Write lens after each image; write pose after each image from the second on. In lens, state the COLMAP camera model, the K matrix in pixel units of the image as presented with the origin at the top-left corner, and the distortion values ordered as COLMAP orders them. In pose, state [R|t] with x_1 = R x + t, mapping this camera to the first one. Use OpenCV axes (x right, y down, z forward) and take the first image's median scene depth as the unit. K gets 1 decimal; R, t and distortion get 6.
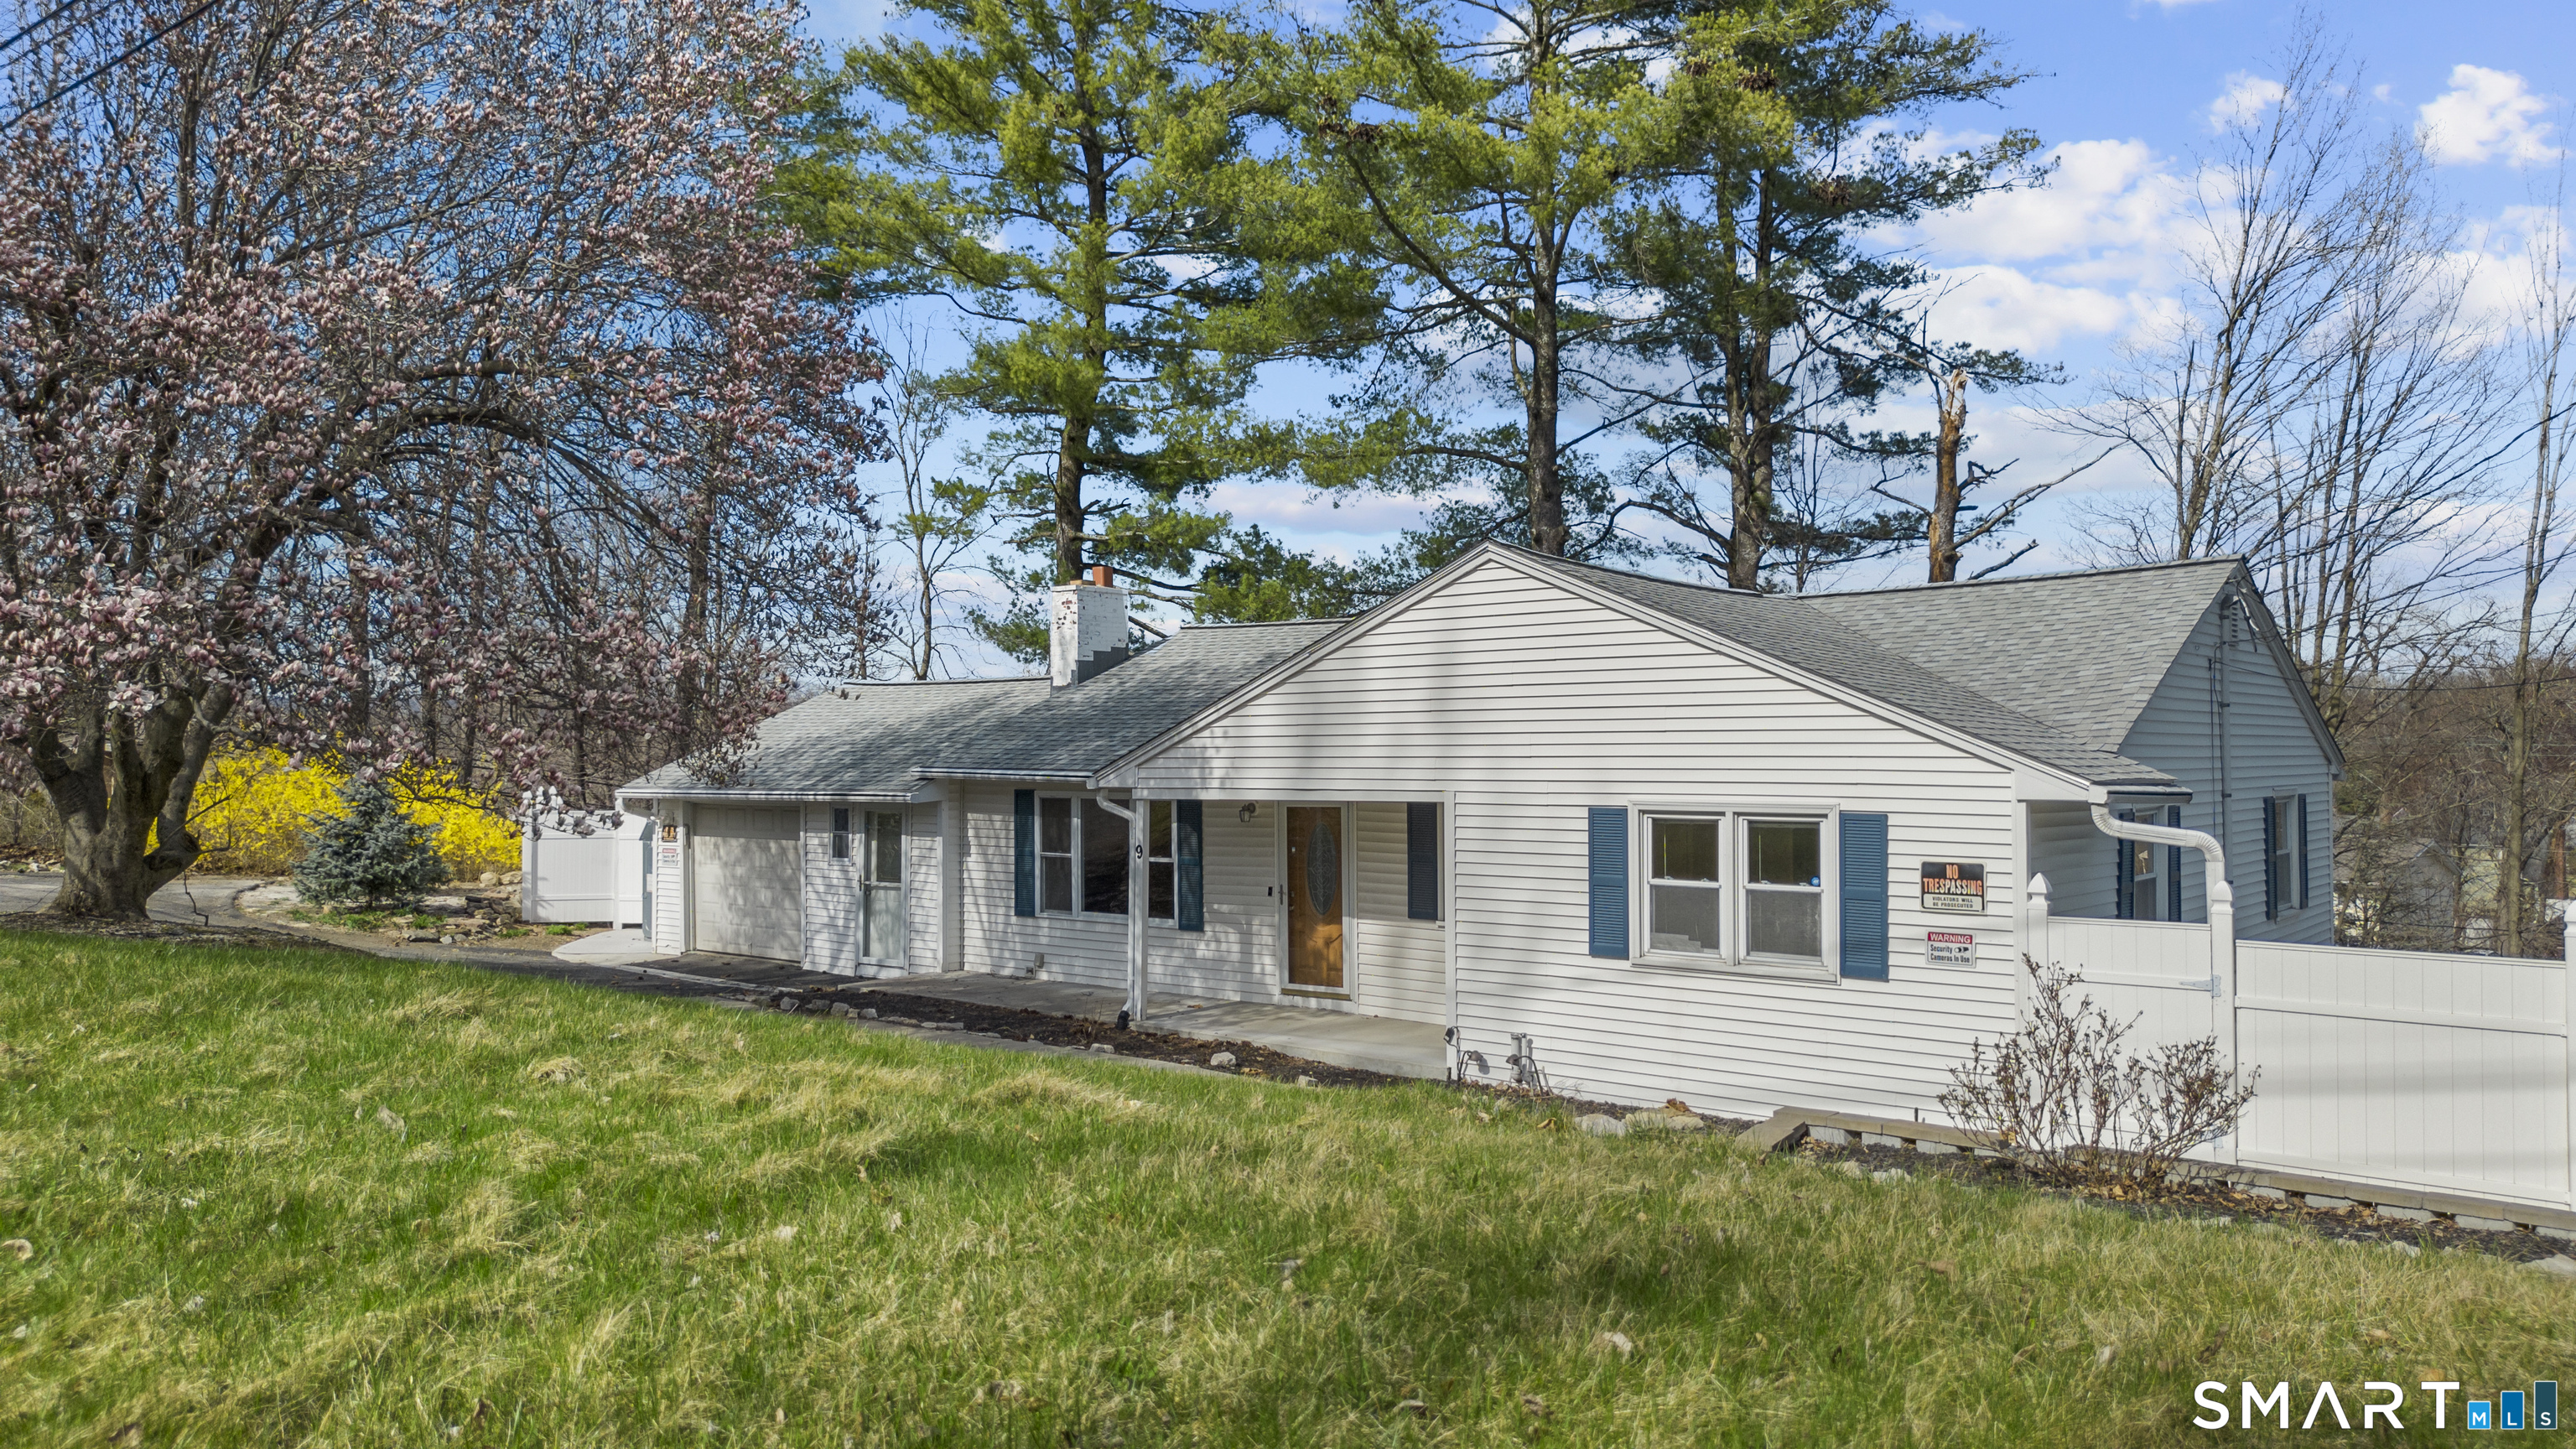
lens RADIAL K [[1878.3, 0, 1288.0], [0, 1878.3, 724.5], [0, 0, 1]] dist [-0.004316, -0.000876]
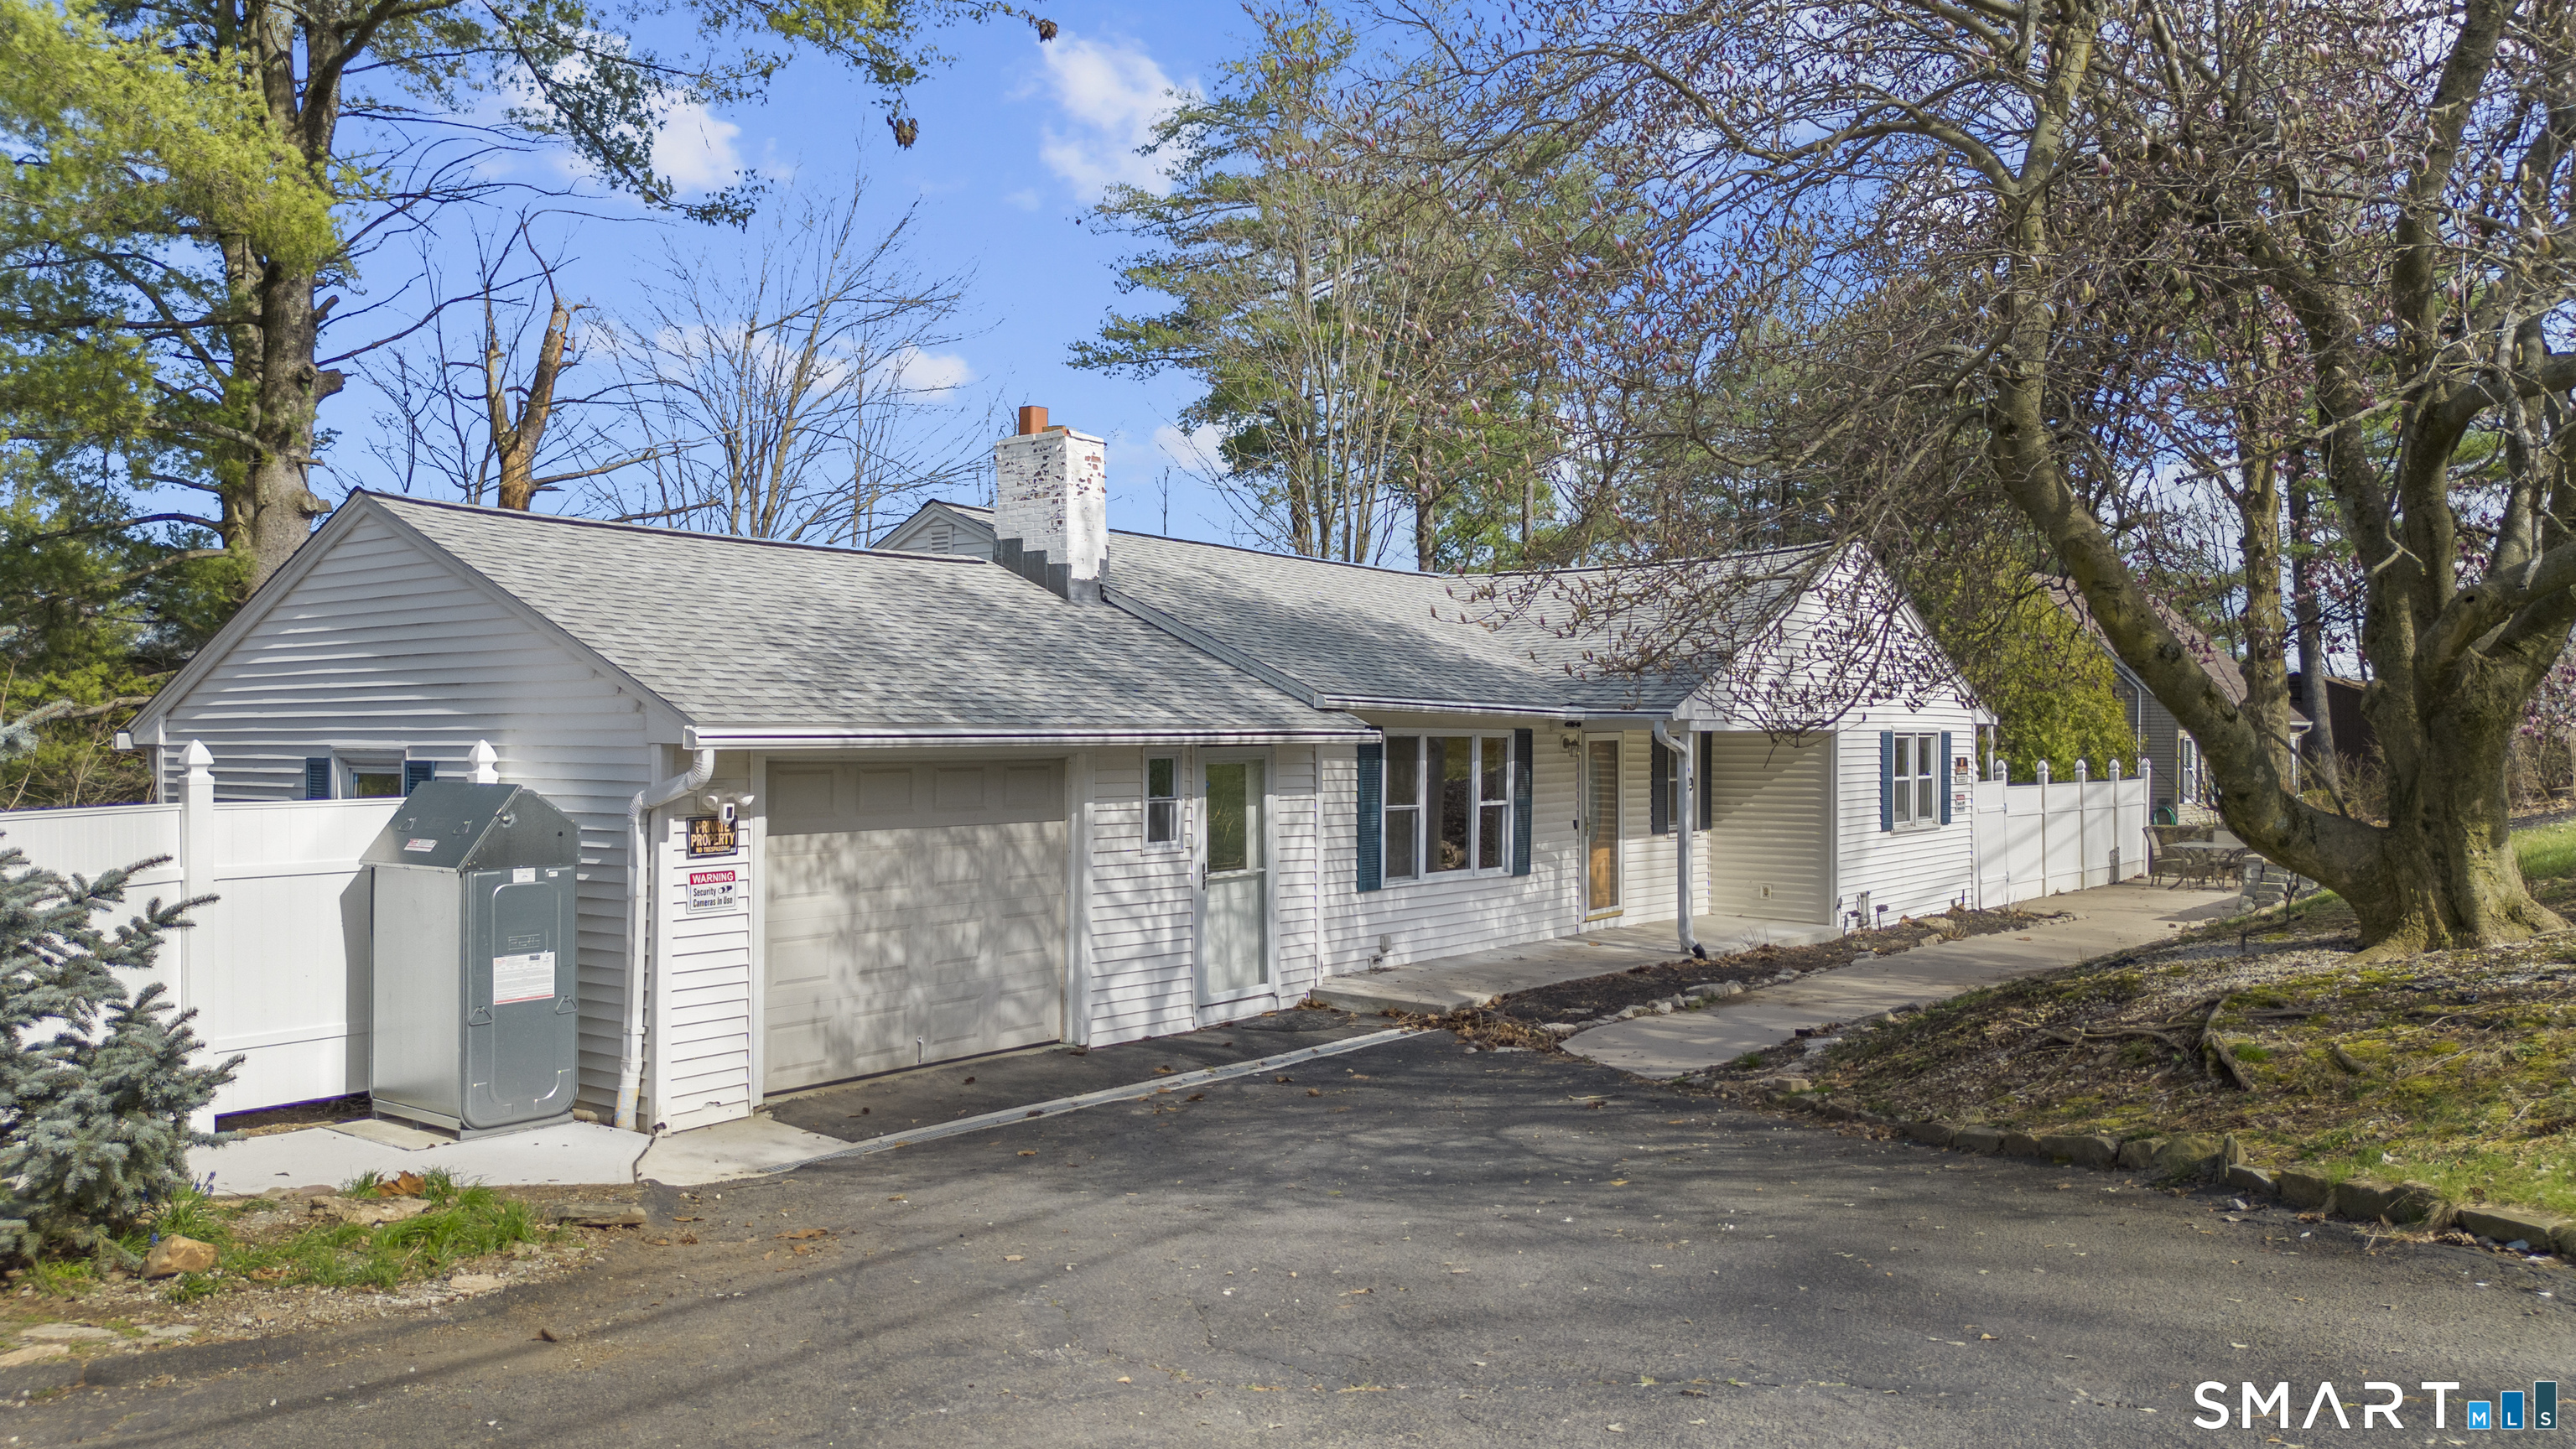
lens RADIAL K [[1833.0, 0, 1319.9], [0, 1833.0, 699.4], [0, 0, 1]] dist [-0.000646, -0.002557]
pose [[-0.042854, 0.028154, 0.998685, -1.048016], [-0.010991, 0.999529, -0.028649, 0.053627], [-0.999021, -0.012204, -0.042525, 1.237429]]
